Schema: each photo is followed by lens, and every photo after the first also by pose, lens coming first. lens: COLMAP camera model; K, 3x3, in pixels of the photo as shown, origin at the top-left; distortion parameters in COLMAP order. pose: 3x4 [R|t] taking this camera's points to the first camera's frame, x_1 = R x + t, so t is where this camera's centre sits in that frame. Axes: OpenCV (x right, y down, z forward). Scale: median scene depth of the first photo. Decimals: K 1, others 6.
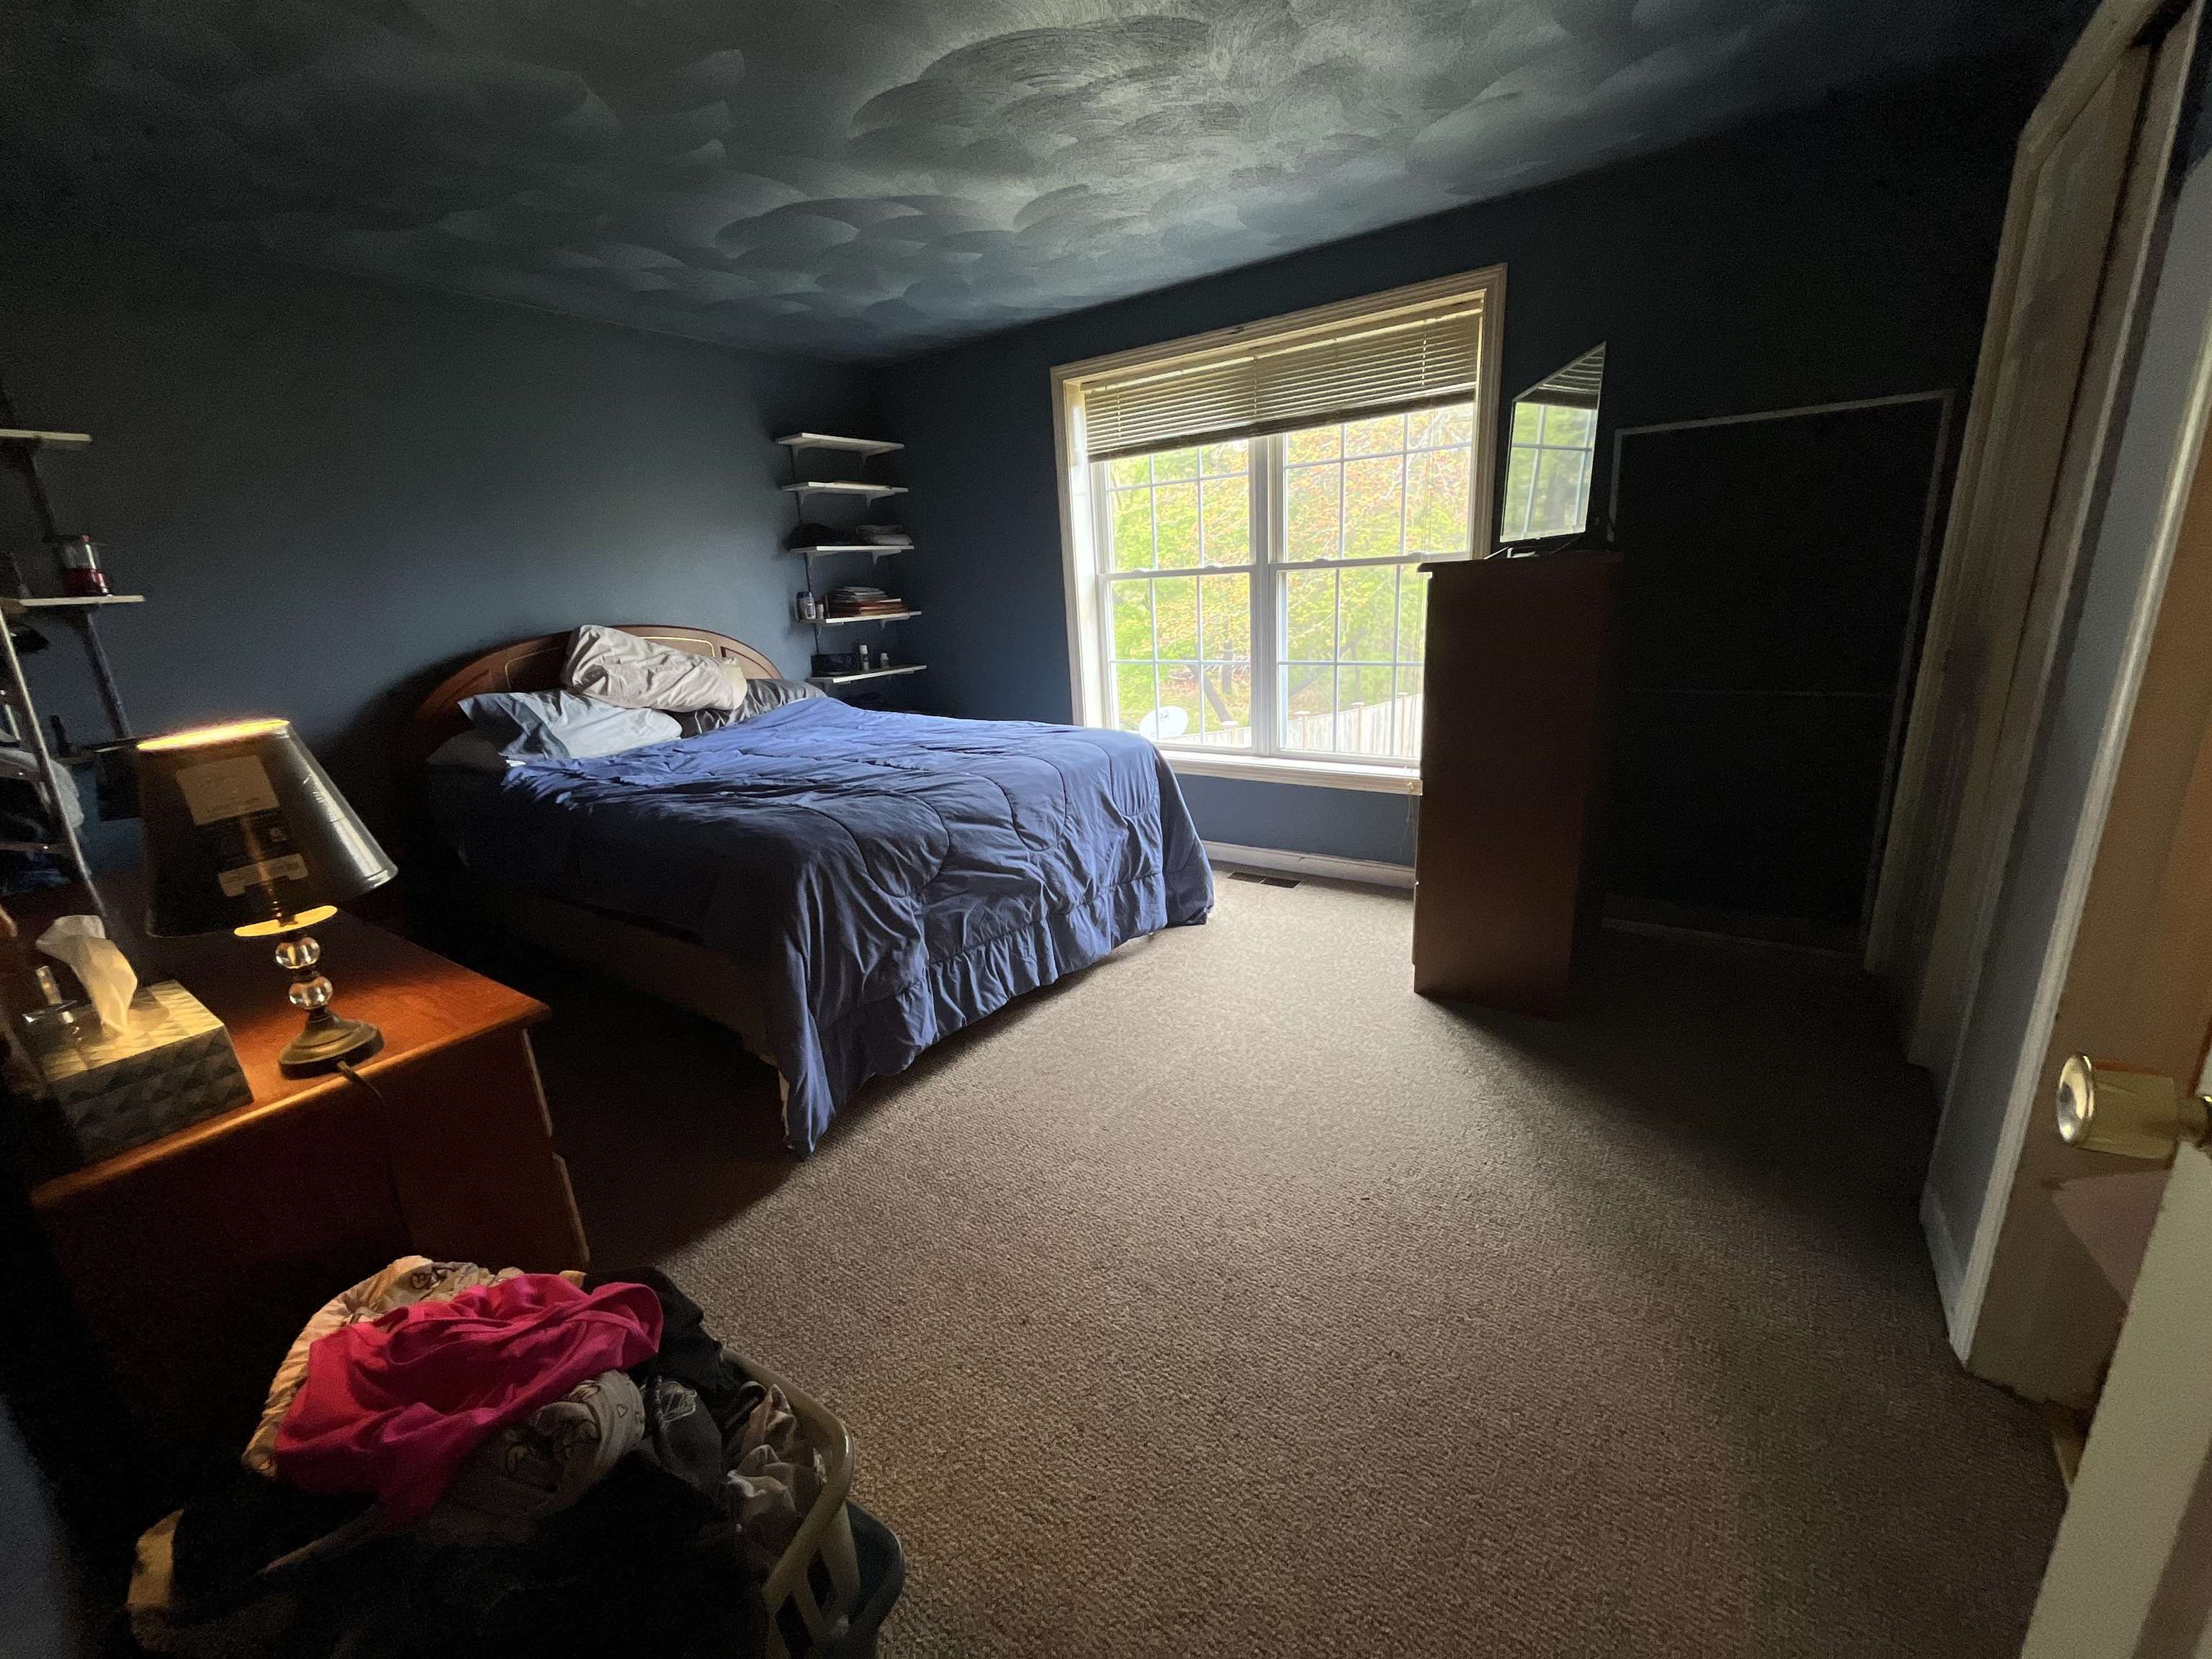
lens RADIAL K [[890.0, 0, 1102.0], [0, 890.0, 831.5], [0, 0, 1]] dist [-0.000284, 0.000022]
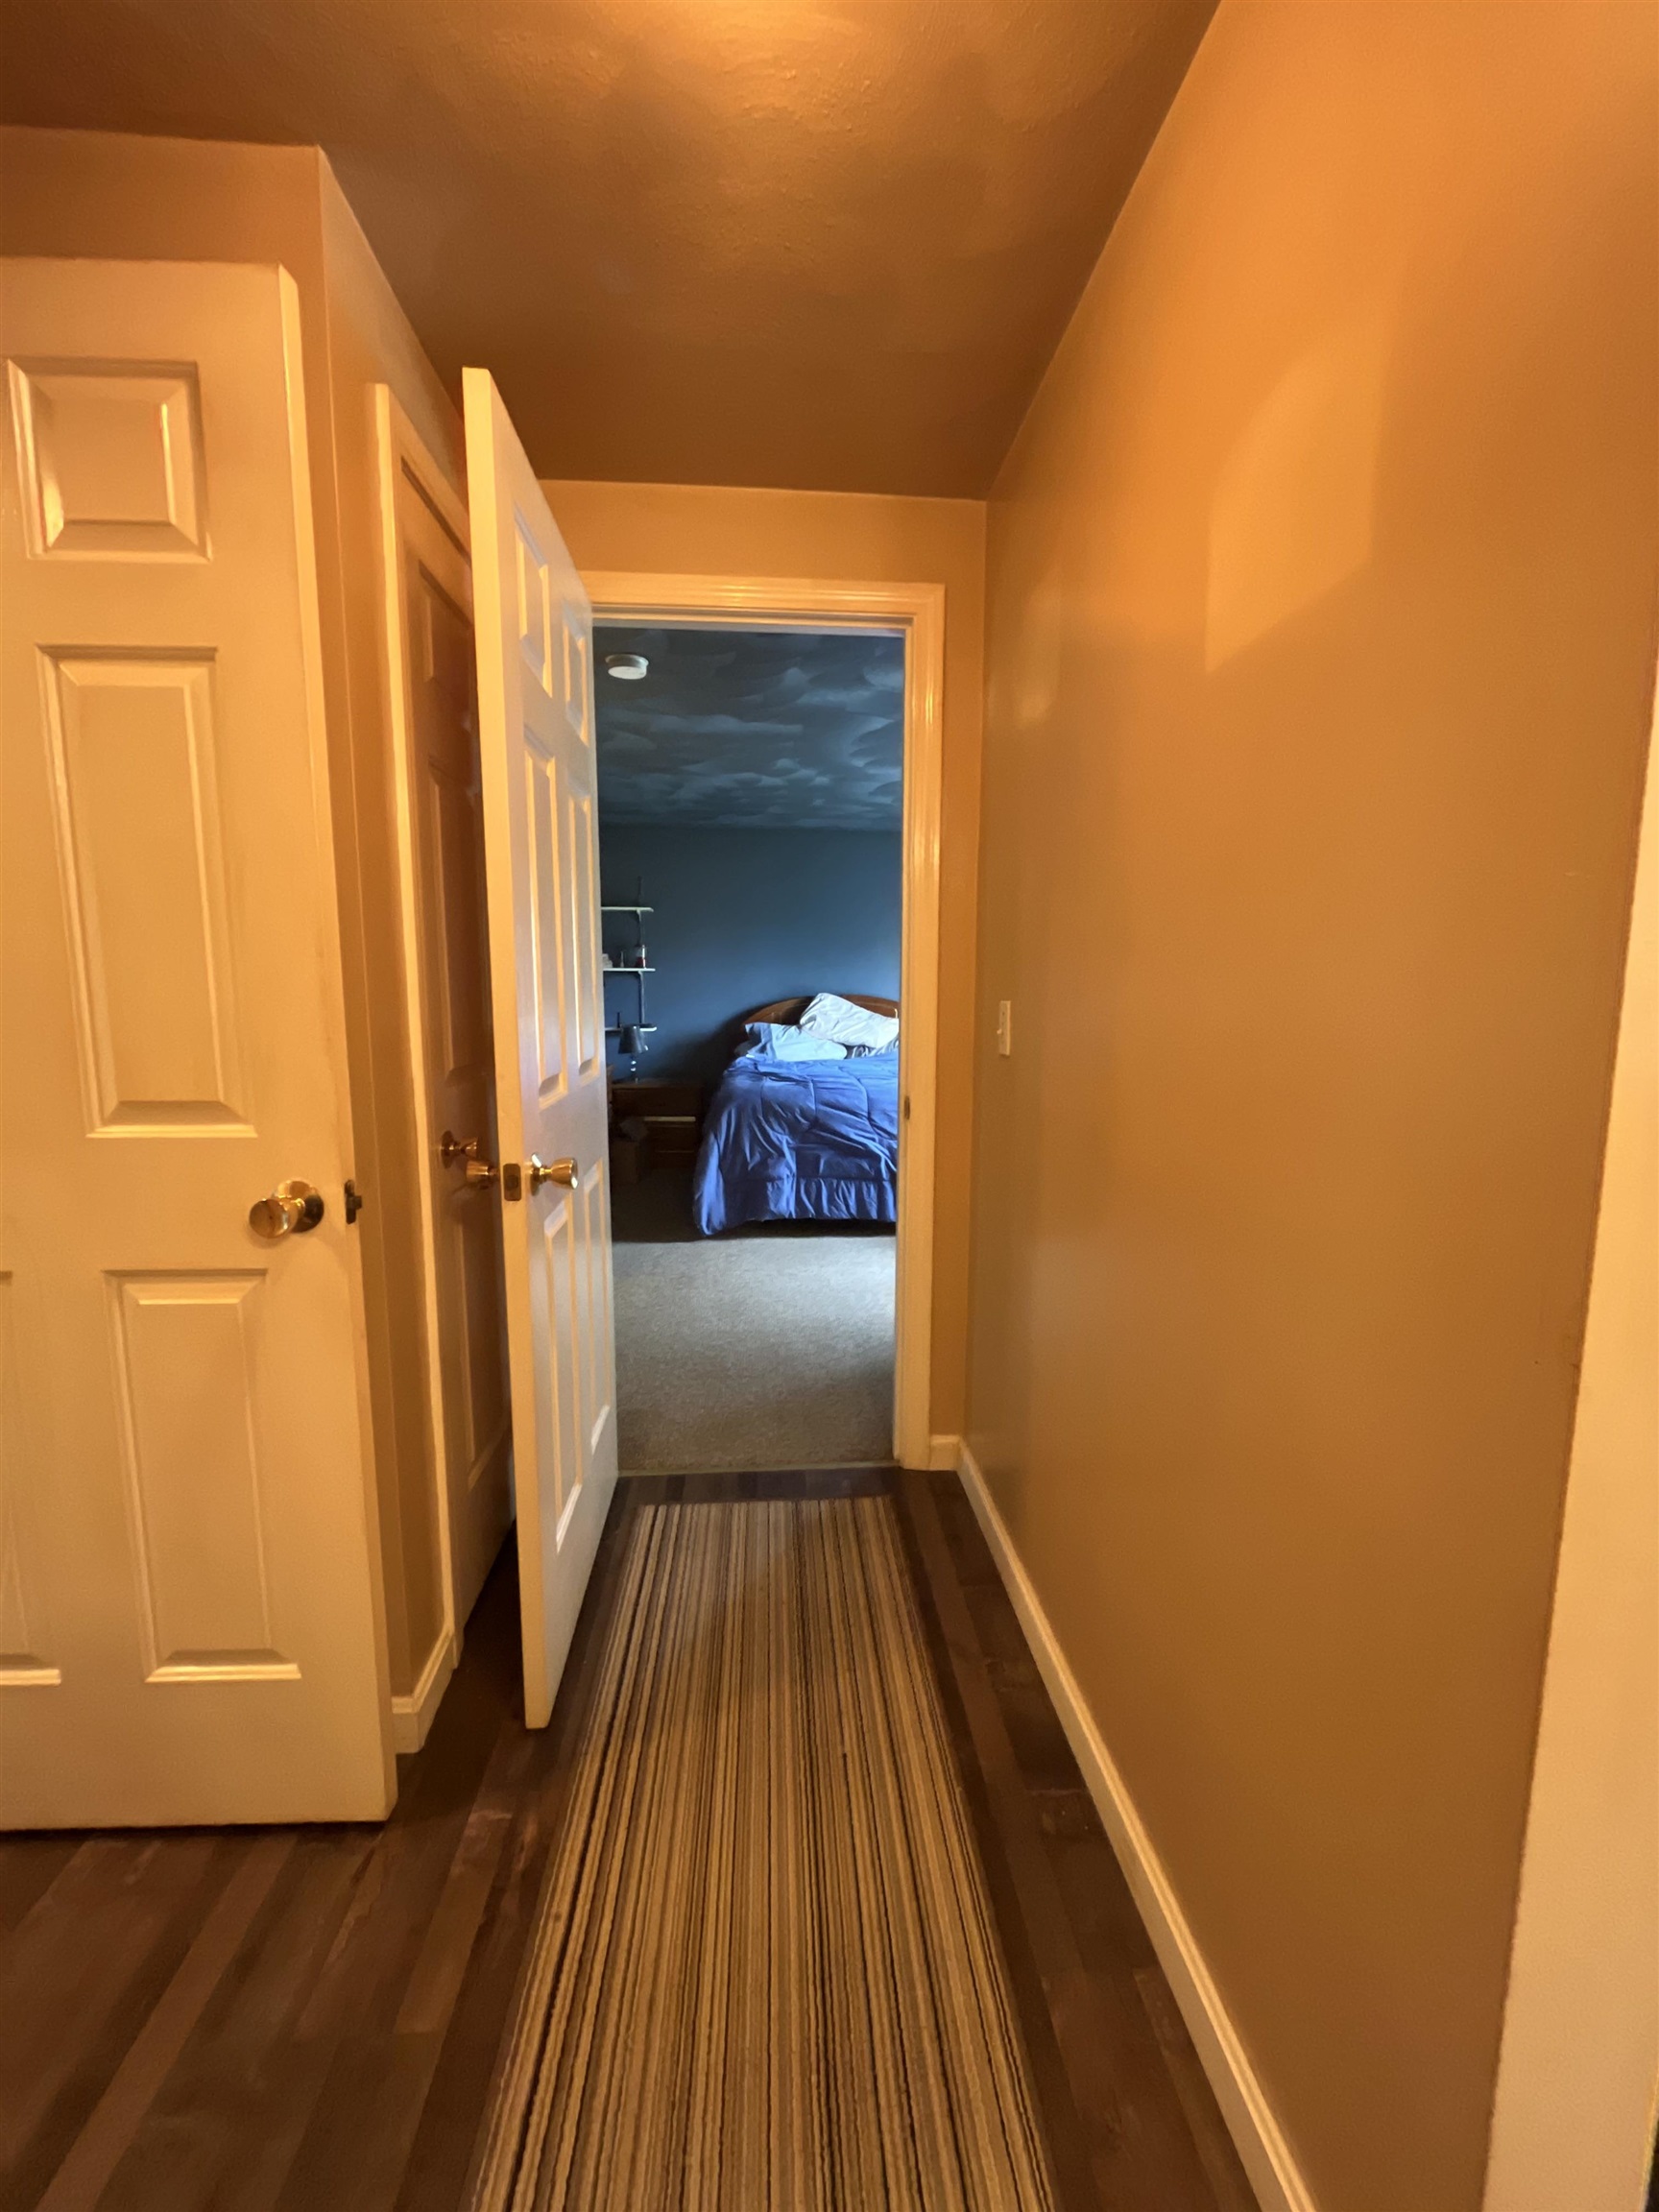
lens RADIAL K [[890.0, 0, 827.2], [0, 890.0, 1098.1], [0, 0, 1]] dist [-0.000284, 0.000022]
pose [[0.651563, 0.154562, -0.742682, 1.115435], [-0.241605, 0.970323, -0.010026, -0.009021], [0.719092, 0.185968, 0.669569, -0.235673]]
